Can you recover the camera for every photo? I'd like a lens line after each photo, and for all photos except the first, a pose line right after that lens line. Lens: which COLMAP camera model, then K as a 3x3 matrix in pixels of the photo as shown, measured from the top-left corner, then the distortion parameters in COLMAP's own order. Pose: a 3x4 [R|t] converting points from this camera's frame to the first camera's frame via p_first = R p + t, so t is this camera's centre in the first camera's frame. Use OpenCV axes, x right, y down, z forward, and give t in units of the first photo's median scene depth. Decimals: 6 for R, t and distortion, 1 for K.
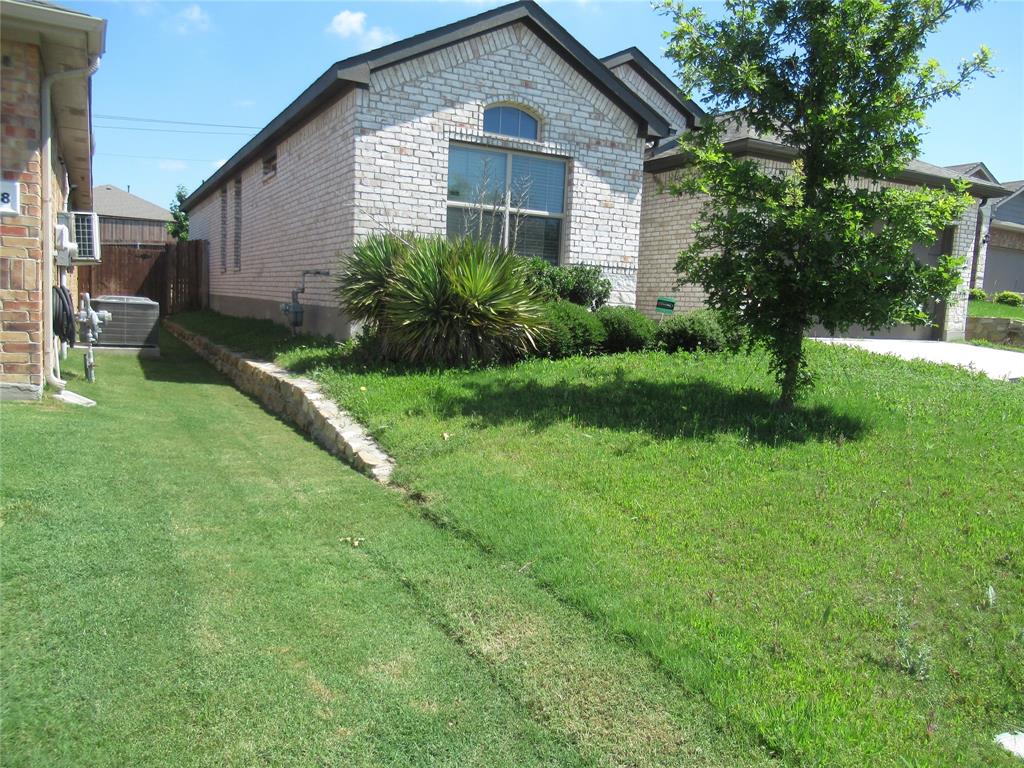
lens RADIAL K [[764.3, 0, 512.0], [0, 764.3, 384.0], [0, 0, 1]] dist [-0.006598, 0.003270]
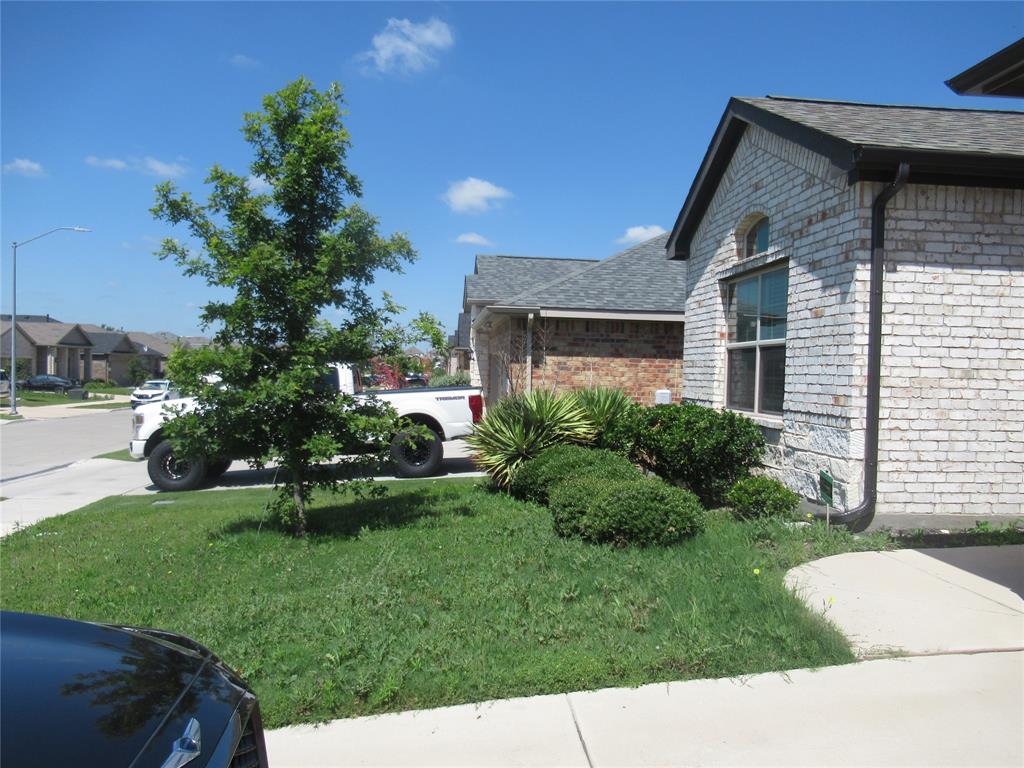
lens RADIAL K [[764.3, 0, 512.0], [0, 764.3, 384.0], [0, 0, 1]] dist [-0.006598, 0.003270]
pose [[-0.399960, -0.038600, -0.915720, 0.776315], [-0.142378, 0.989601, 0.020473, -0.156184], [0.905406, 0.138567, -0.401296, 1.029107]]
